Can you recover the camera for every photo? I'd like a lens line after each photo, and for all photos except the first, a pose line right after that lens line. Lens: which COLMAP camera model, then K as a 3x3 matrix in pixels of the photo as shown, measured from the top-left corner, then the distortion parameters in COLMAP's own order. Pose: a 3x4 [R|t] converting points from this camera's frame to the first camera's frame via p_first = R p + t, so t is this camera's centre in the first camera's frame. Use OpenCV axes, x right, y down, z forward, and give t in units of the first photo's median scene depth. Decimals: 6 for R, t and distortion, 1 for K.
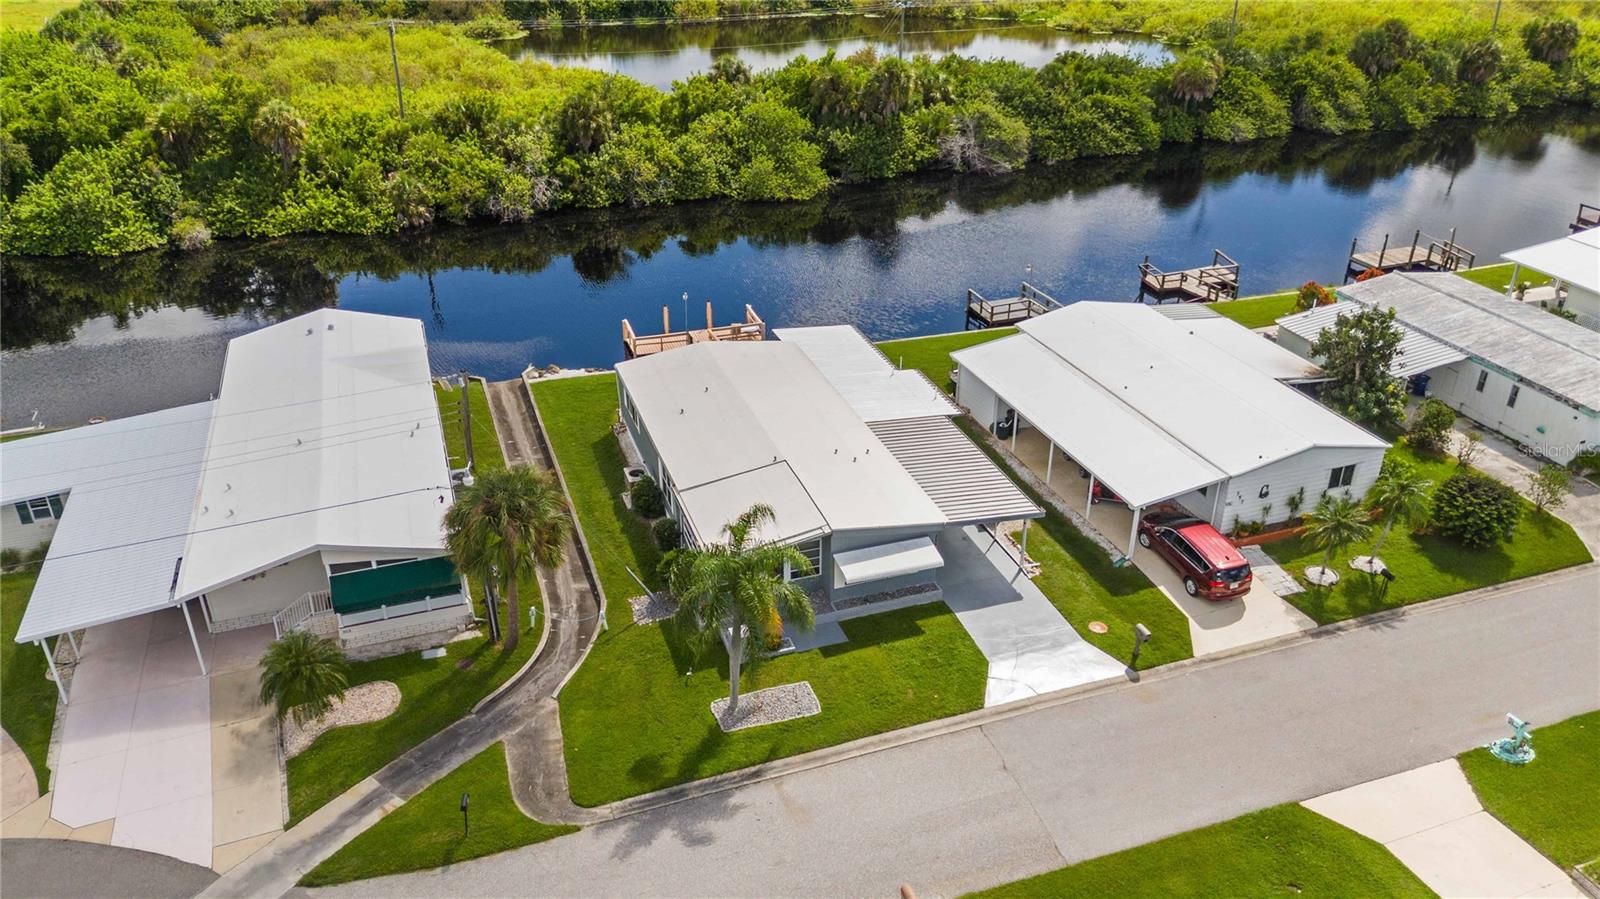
lens RADIAL K [[1171.1, 0, 799.3], [0, 1171.1, 449.8], [0, 0, 1]] dist [0.048311, -0.036313]
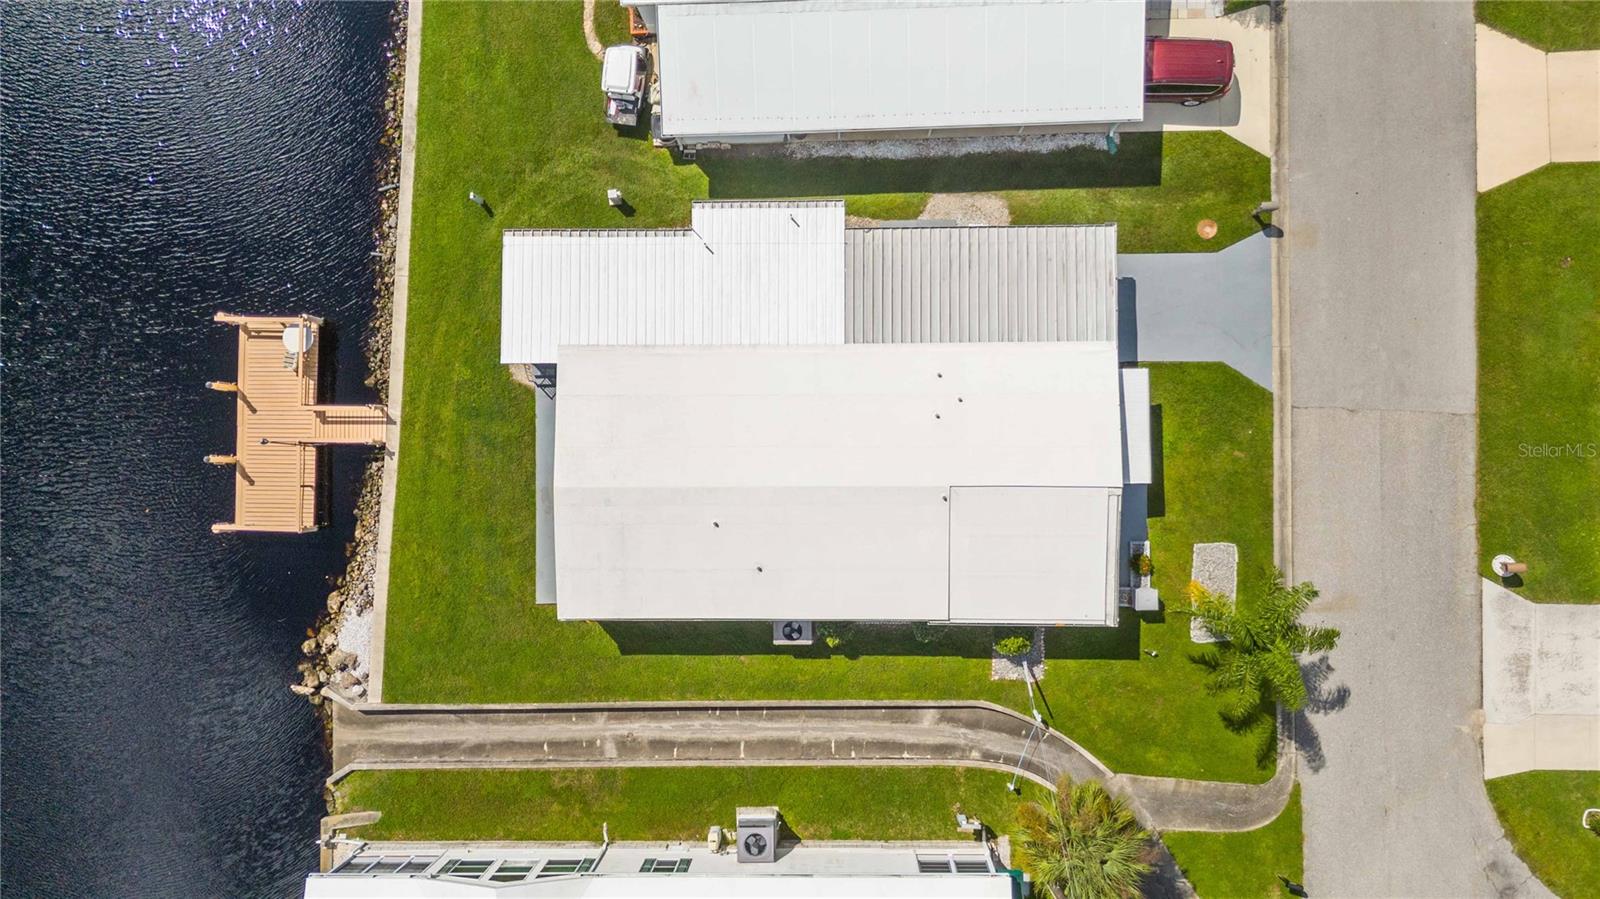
lens RADIAL K [[1171.1, 0, 799.3], [0, 1171.1, 449.8], [0, 0, 1]] dist [0.048311, -0.036313]
pose [[0.317448, -0.948274, 0.001876, -0.013793], [0.477115, 0.161430, 0.863887, -0.455040], [-0.819505, -0.273344, 0.503681, 0.413286]]
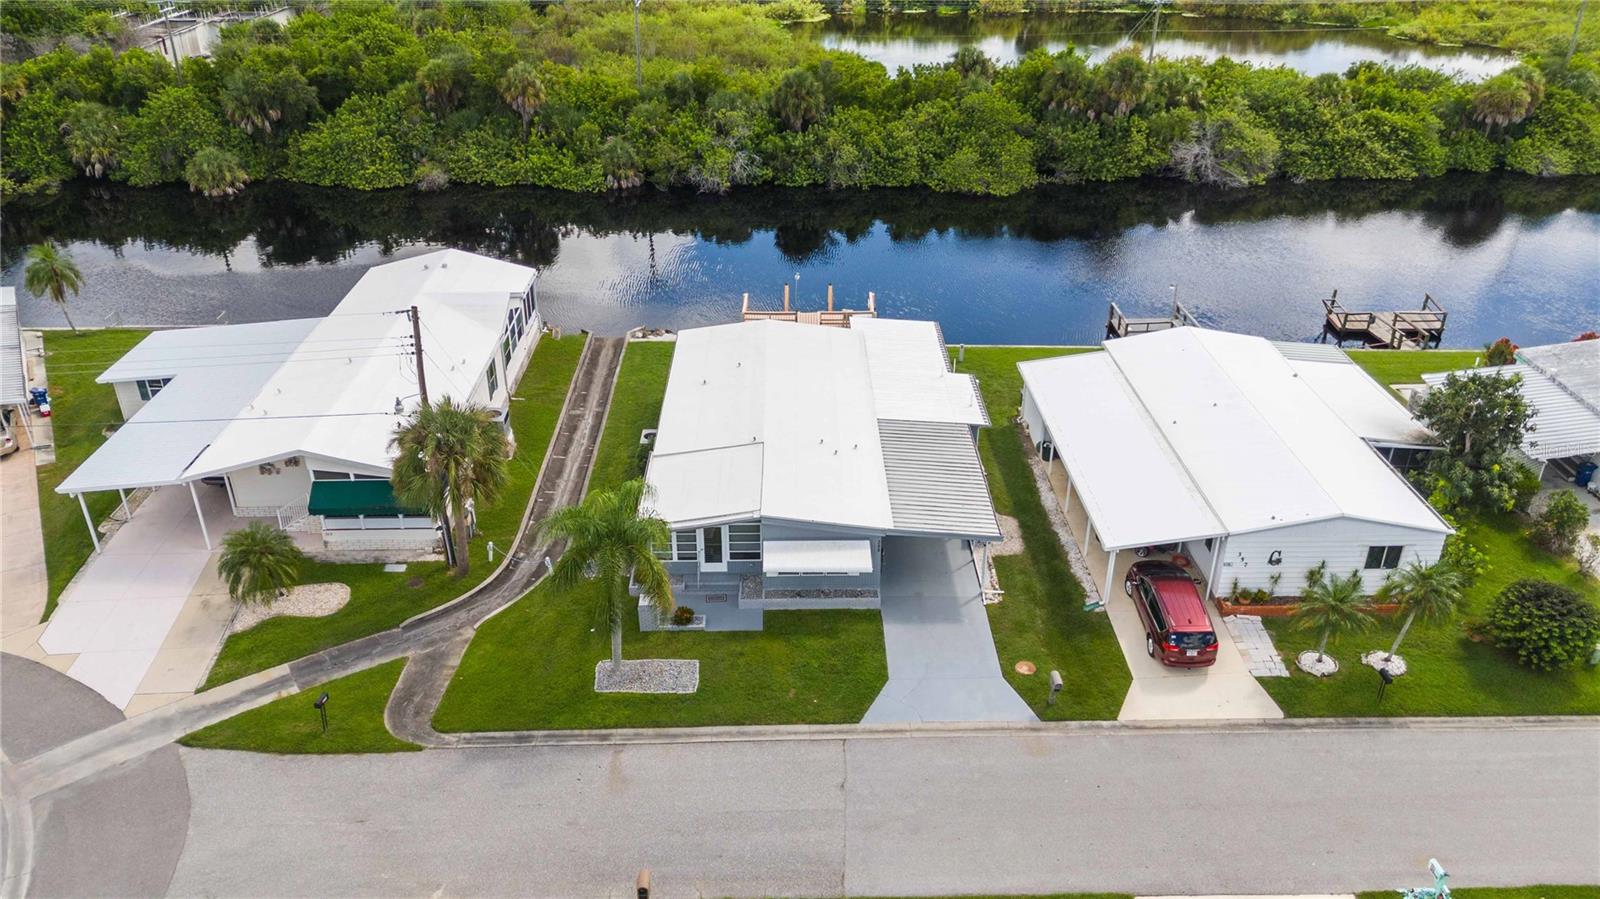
lens RADIAL K [[1171.1, 0, 799.3], [0, 1171.1, 449.8], [0, 0, 1]] dist [0.048311, -0.036313]
pose [[0.950848, 0.148916, -0.271500, 0.173719], [-0.147560, 0.988724, 0.025526, -0.008769], [0.272239, 0.015791, 0.962100, 0.034254]]
